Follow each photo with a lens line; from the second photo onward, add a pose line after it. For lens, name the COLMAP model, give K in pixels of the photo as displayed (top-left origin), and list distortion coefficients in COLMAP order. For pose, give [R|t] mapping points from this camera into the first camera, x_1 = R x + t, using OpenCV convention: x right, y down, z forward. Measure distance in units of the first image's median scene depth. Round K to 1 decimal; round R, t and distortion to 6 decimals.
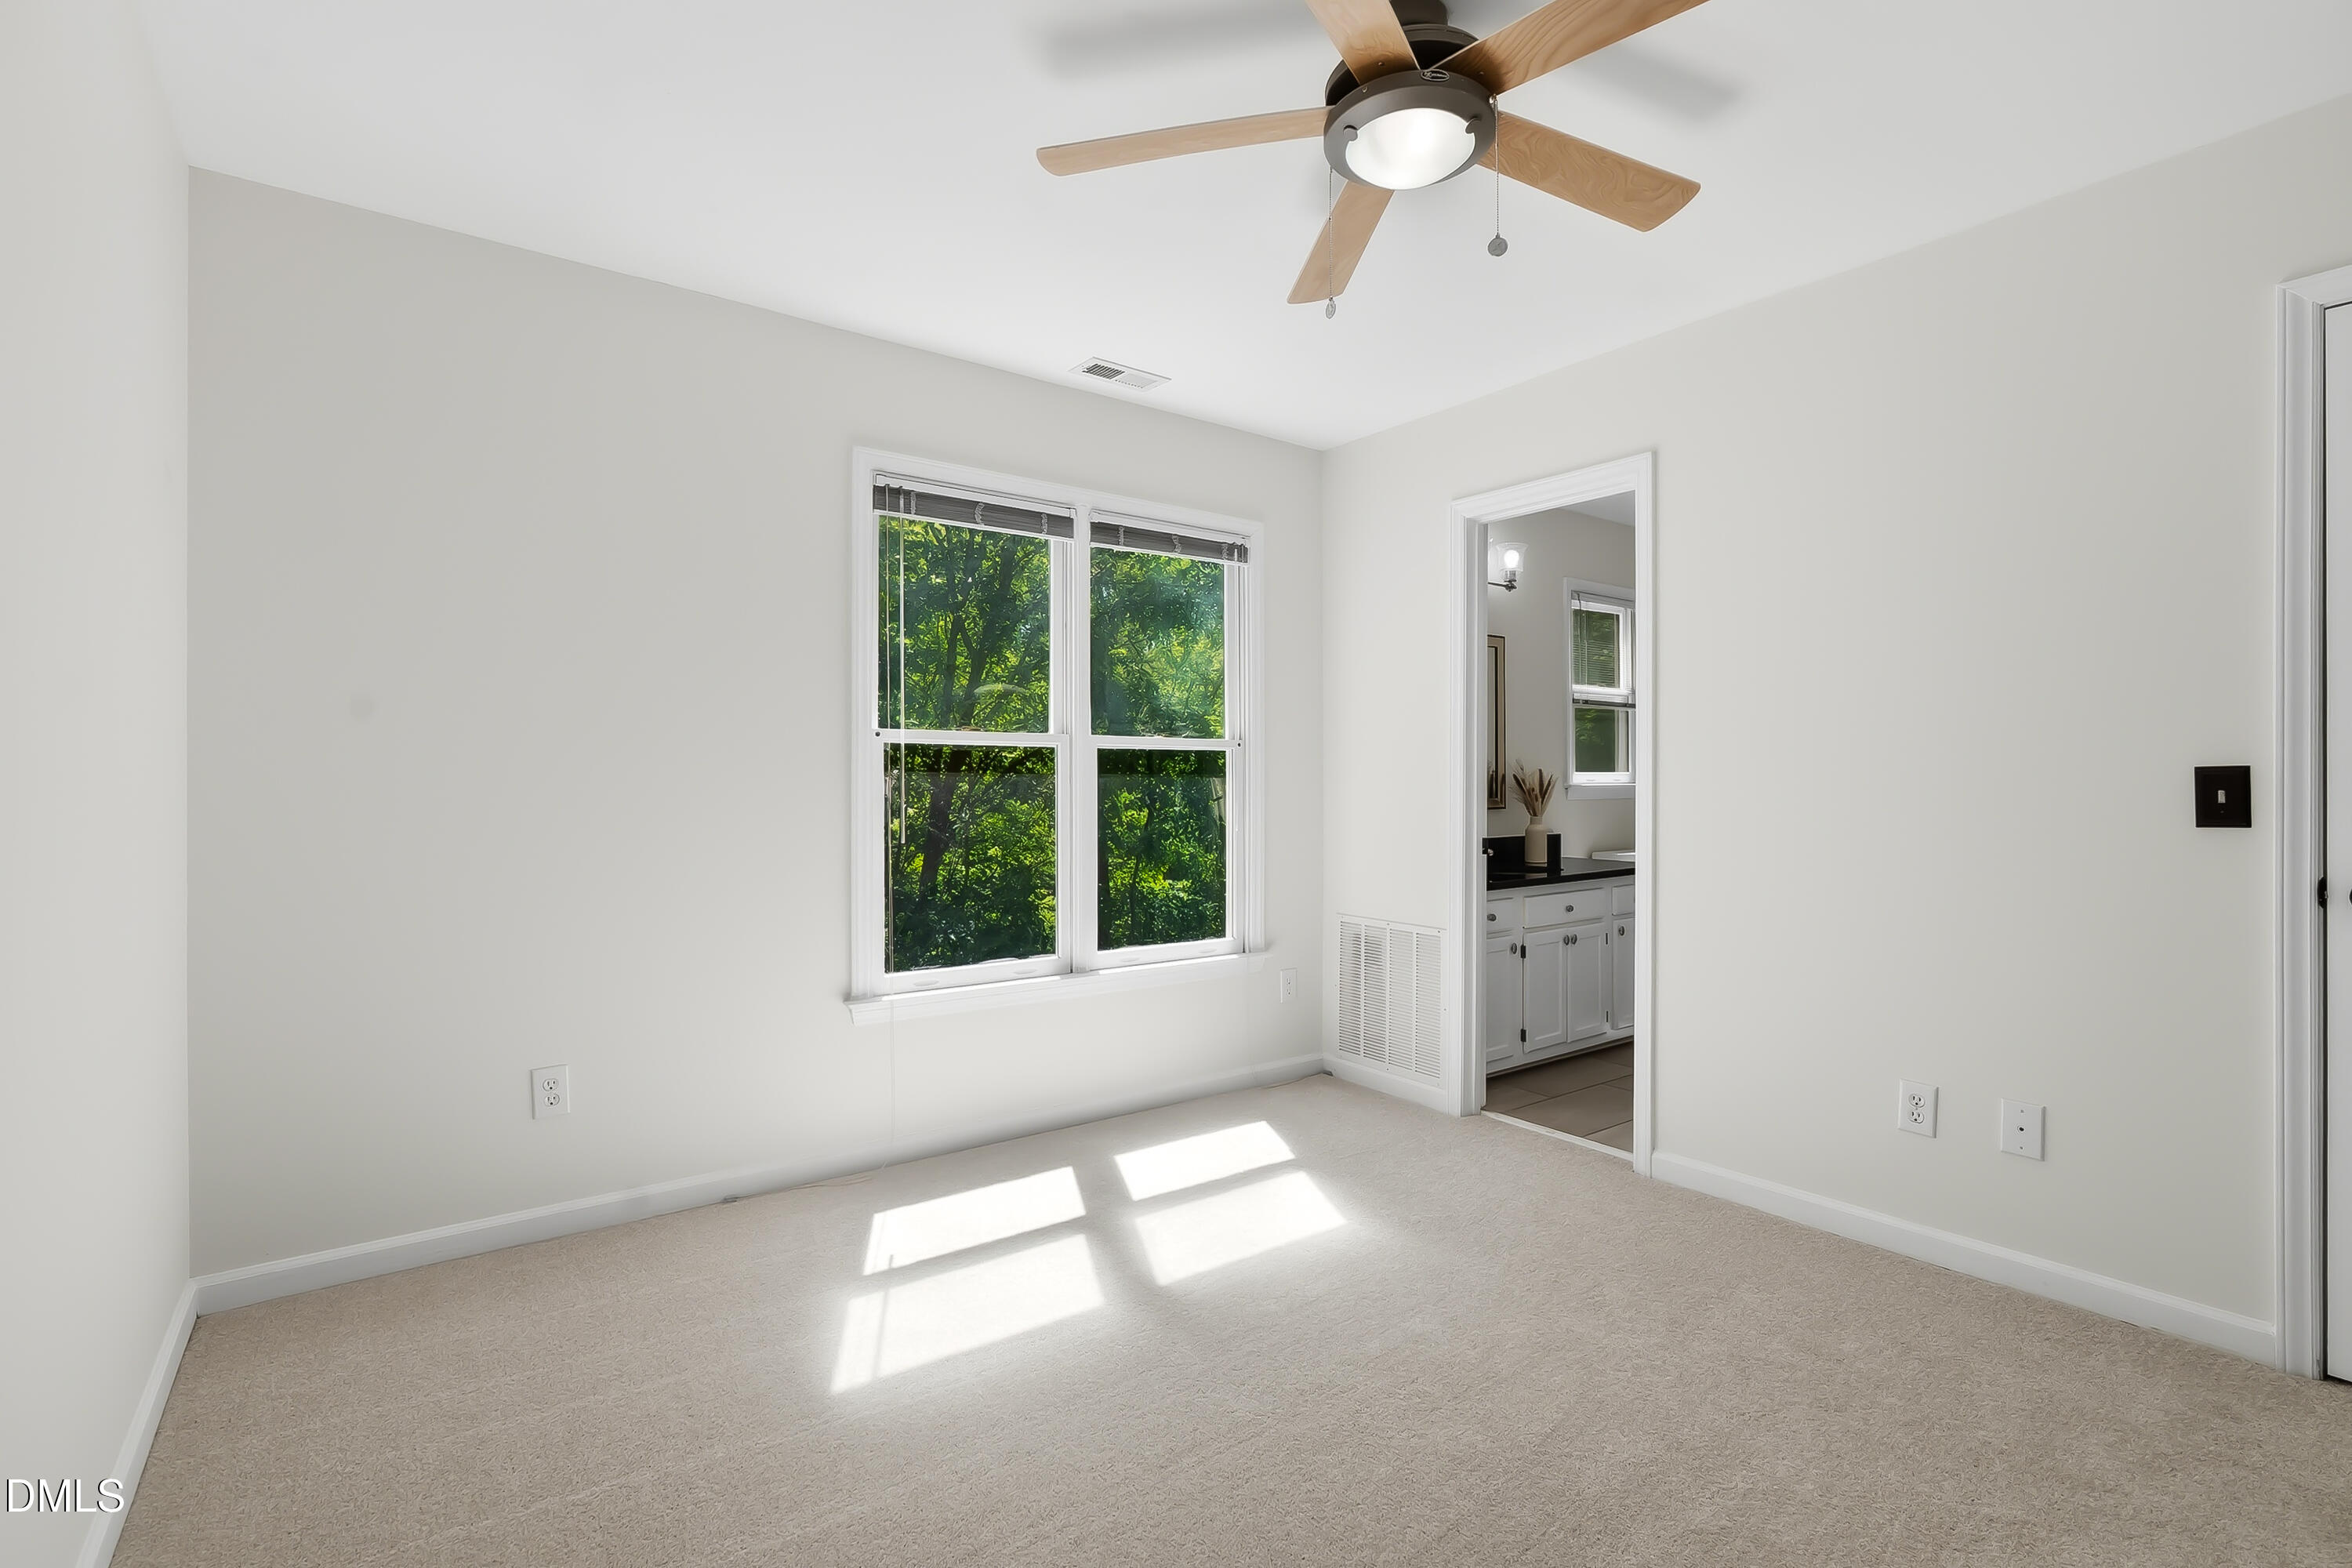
lens RADIAL K [[1094.4, 0, 1176.1], [0, 1094.4, 792.5], [0, 0, 1]] dist [-0.003134, 0.000215]
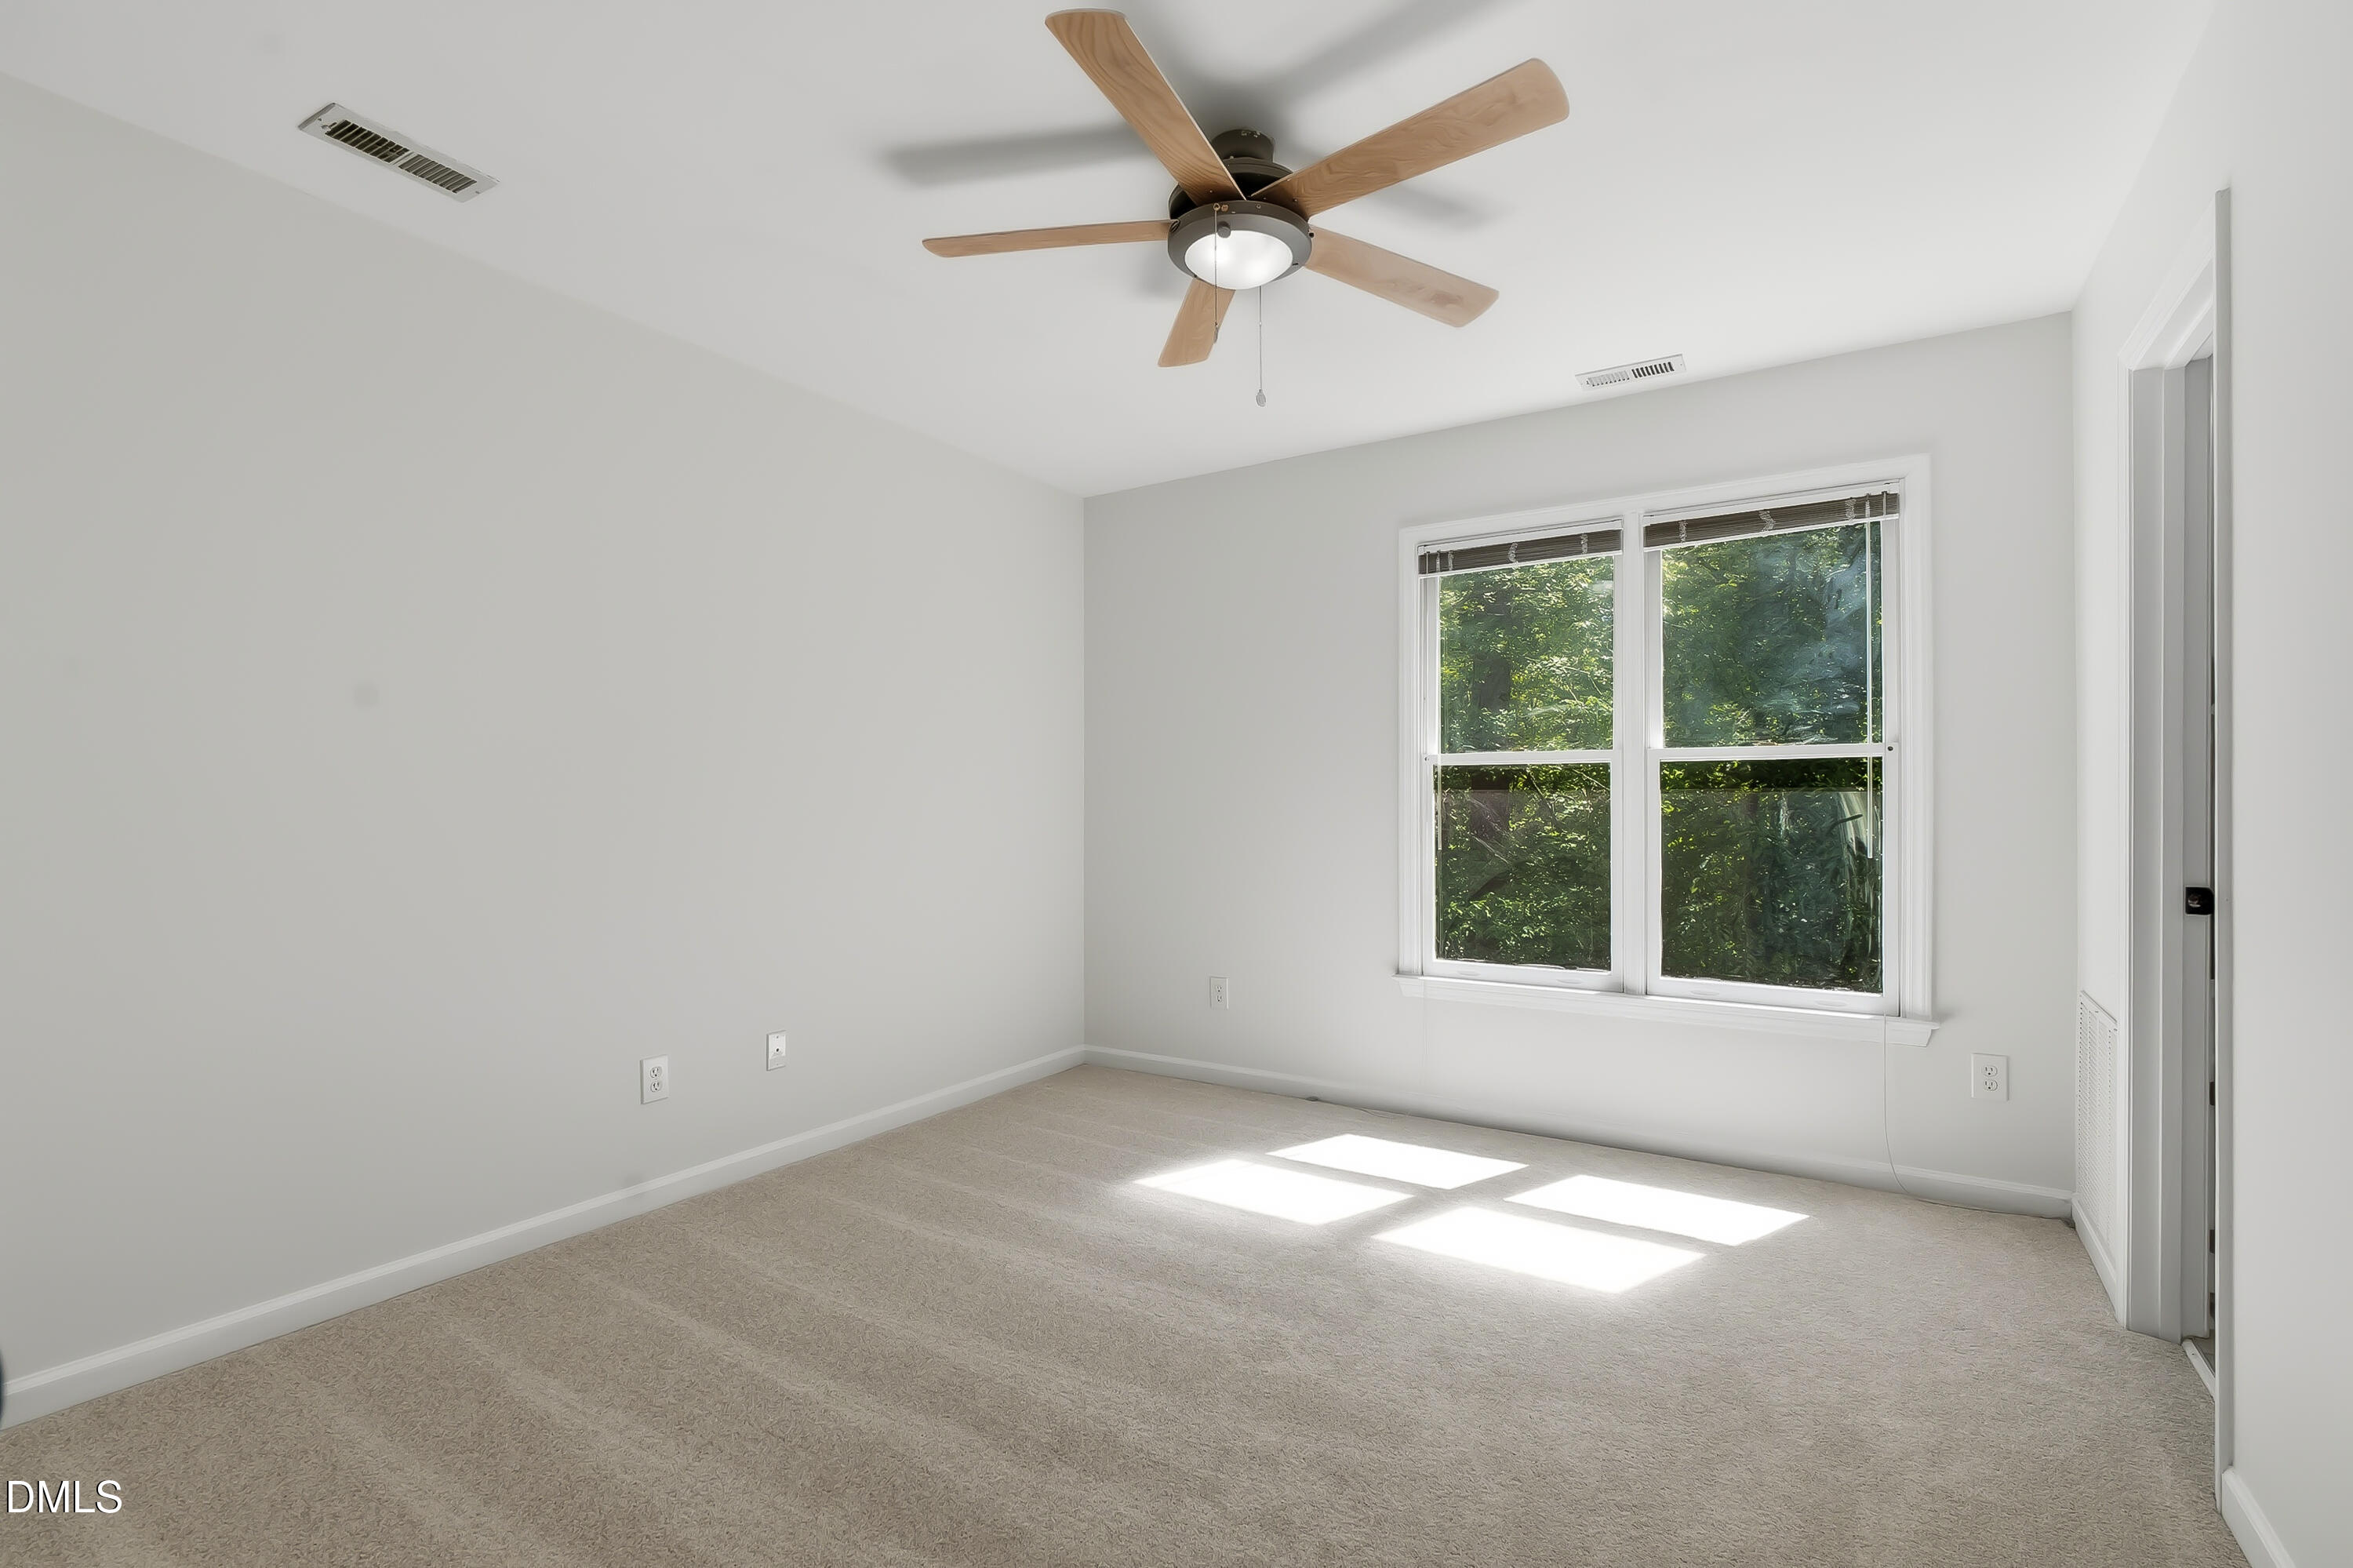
lens RADIAL K [[1021.1, 0, 1180.7], [0, 1021.1, 819.1], [0, 0, 1]] dist [-0.000960, 0.000052]
pose [[0.378300, 0.002231, -0.925680, 0.626686], [-0.018065, 0.999824, -0.004973, 0.022532], [0.925507, 0.018603, 0.378274, 0.299819]]
